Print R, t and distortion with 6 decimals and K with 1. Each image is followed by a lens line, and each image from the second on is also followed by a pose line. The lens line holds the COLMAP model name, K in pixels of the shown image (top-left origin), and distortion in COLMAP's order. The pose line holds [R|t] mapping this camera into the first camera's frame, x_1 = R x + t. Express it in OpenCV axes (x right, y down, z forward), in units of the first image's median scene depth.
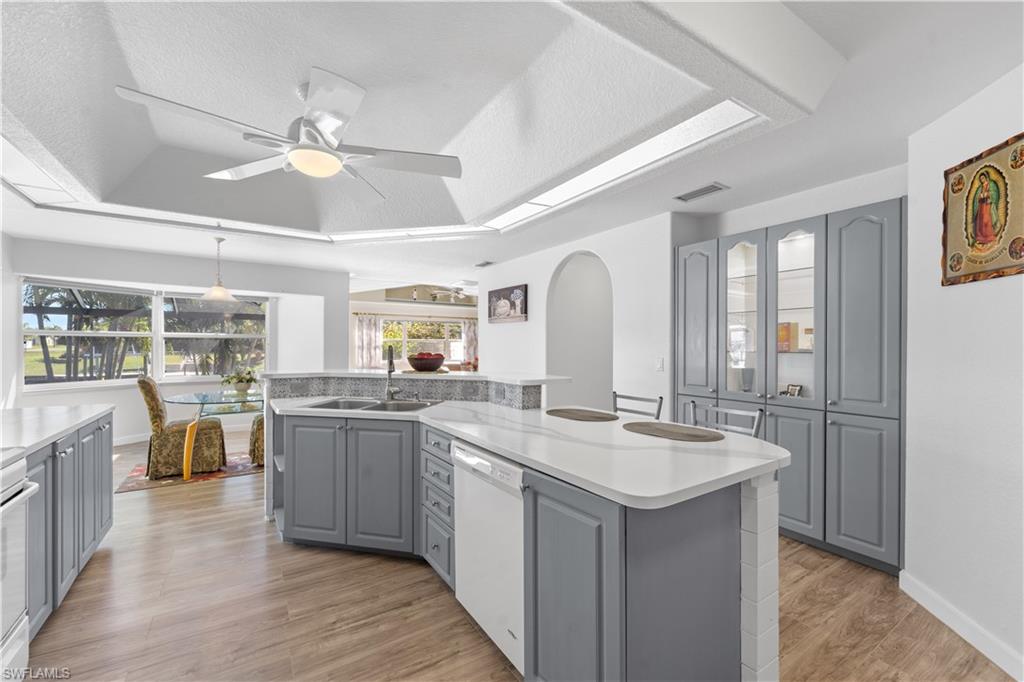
lens RADIAL K [[414.8, 0, 511.5], [0, 414.8, 343.0], [0, 0, 1]] dist [0.000110, -0.000935]
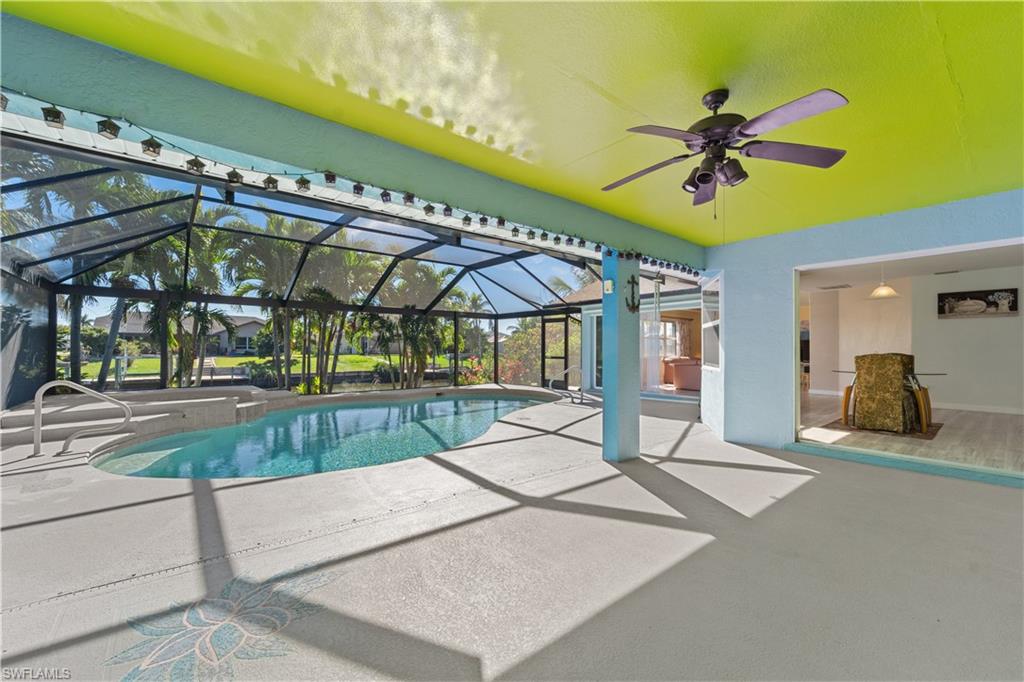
lens RADIAL K [[414.8, 0, 505.6], [0, 414.8, 349.7], [0, 0, 1]] dist [0.000110, -0.000935]
pose [[0.994462, -0.001599, 0.105080, -1.407587], [0.000782, 0.999969, 0.007810, 0.032600], [-0.105089, -0.007684, 0.994433, -0.100817]]
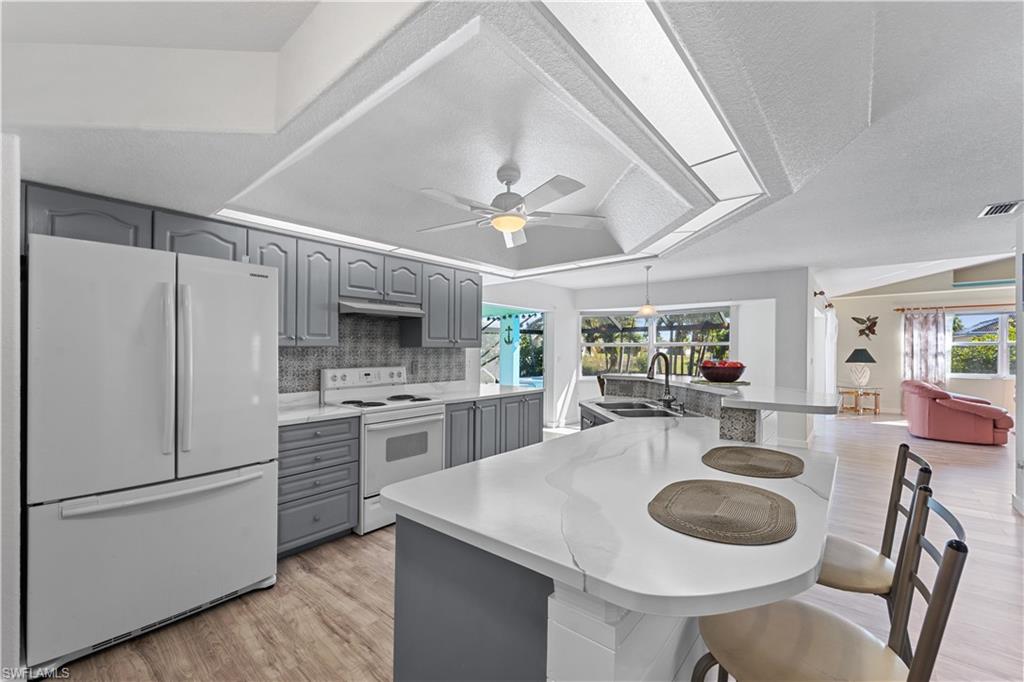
lens RADIAL K [[414.8, 0, 515.4], [0, 414.8, 354.8], [0, 0, 1]] dist [0.000110, -0.000935]
pose [[0.289917, 0.004124, -0.957043, 0.264042], [0.008222, 0.999943, 0.006800, 0.001240], [0.957016, -0.009840, 0.289867, 0.180728]]
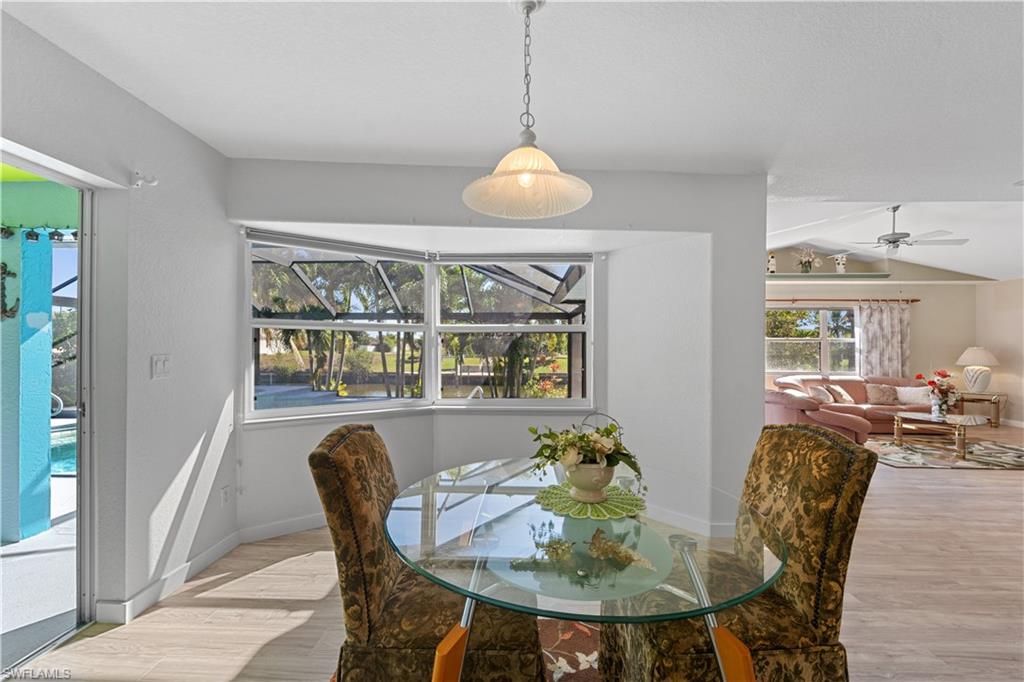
lens RADIAL K [[414.8, 0, 509.5], [0, 414.8, 348.3], [0, 0, 1]] dist [0.000110, -0.000935]
pose [[0.821094, -0.001940, -0.570790, -0.380000], [0.003334, 0.999993, 0.001397, 0.008643], [0.570783, -0.003050, 0.821095, 0.519511]]
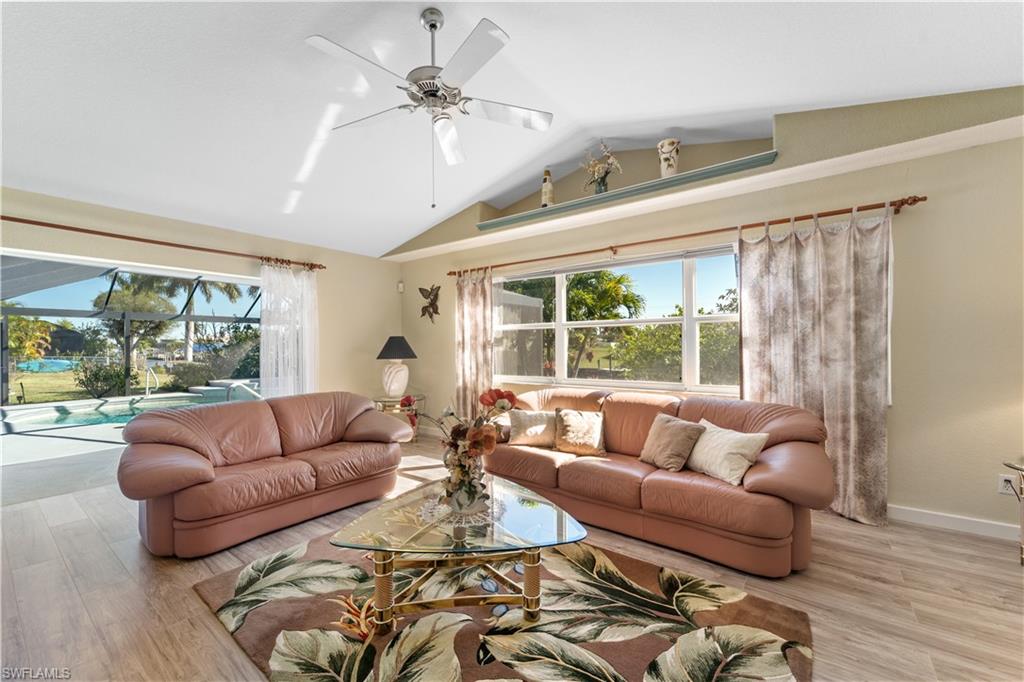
lens RADIAL K [[414.8, 0, 510.5], [0, 414.8, 349.4], [0, 0, 1]] dist [0.000110, -0.000935]
pose [[0.339040, 0.001368, -0.940771, 0.164162], [0.016760, 0.999831, 0.007494, 0.023881], [0.940623, -0.018308, 0.338960, 1.597346]]
